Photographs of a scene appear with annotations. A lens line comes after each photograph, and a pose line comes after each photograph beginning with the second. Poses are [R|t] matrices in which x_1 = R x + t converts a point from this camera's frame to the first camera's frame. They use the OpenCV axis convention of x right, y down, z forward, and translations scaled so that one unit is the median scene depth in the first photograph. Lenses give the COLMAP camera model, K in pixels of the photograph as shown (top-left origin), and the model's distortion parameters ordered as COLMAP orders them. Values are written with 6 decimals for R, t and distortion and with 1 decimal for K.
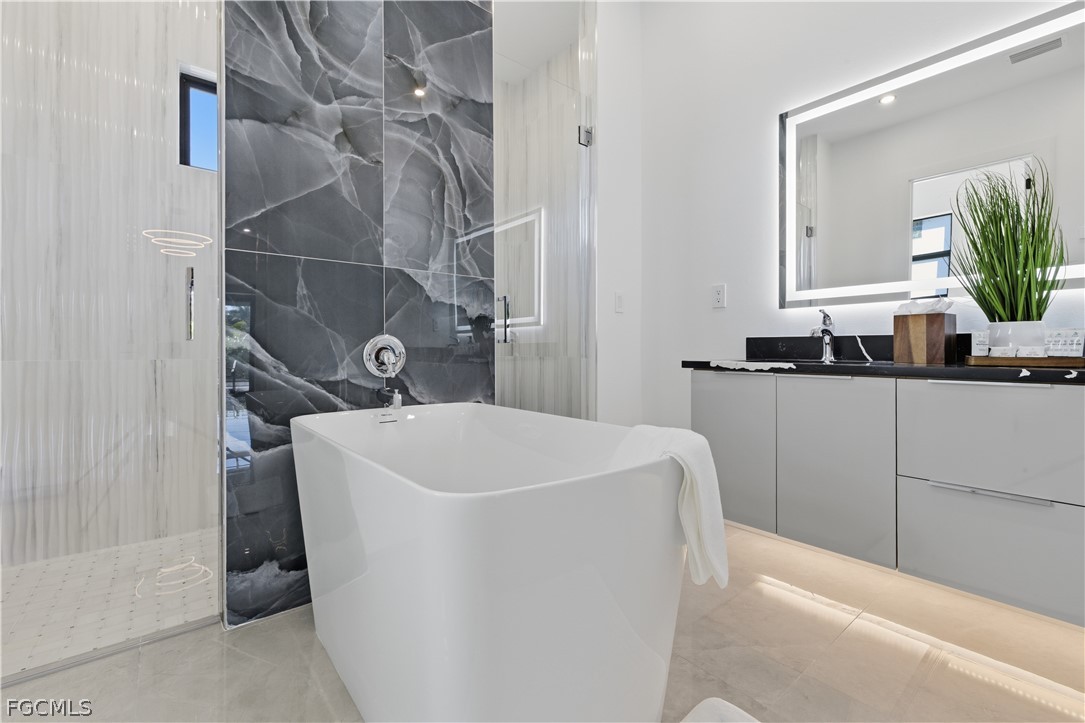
lens RADIAL K [[459.9, 0, 540.5], [0, 459.9, 350.0], [0, 0, 1]] dist [0.001130, 0.000314]
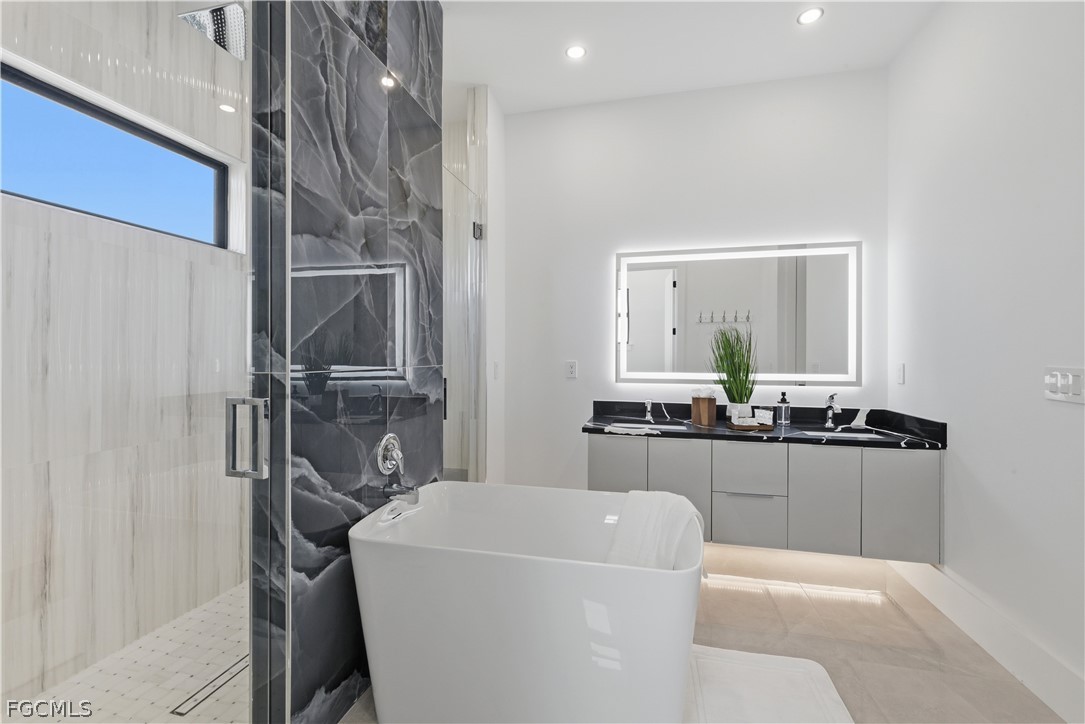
lens RADIAL K [[459.9, 0, 540.6], [0, 459.9, 356.0], [0, 0, 1]] dist [0.001130, 0.000314]
pose [[0.793592, 0.002733, 0.608444, -0.694322], [-0.004823, 0.999987, 0.001798, -0.211537], [-0.608431, -0.004362, 0.793595, -0.043475]]
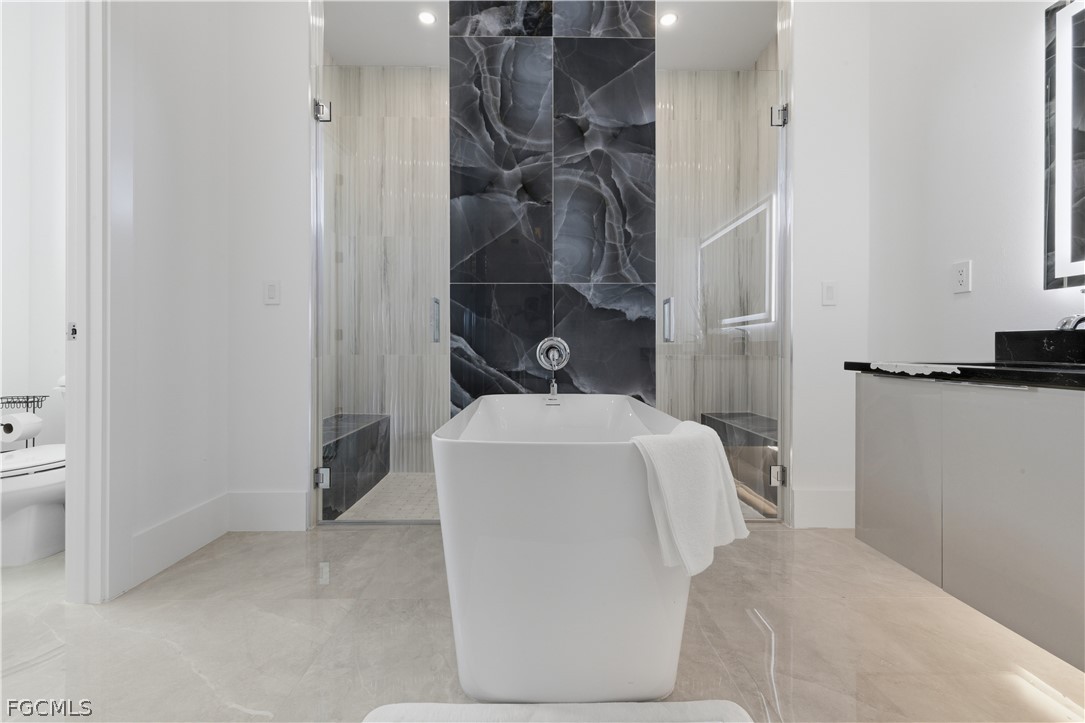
lens RADIAL K [[459.9, 0, 543.2], [0, 459.9, 350.4], [0, 0, 1]] dist [0.001130, 0.000314]
pose [[0.785026, 0.003208, -0.619454, 0.423426], [-0.000959, 0.999992, 0.003963, -0.000844], [0.619462, -0.002517, 0.785023, -0.016857]]
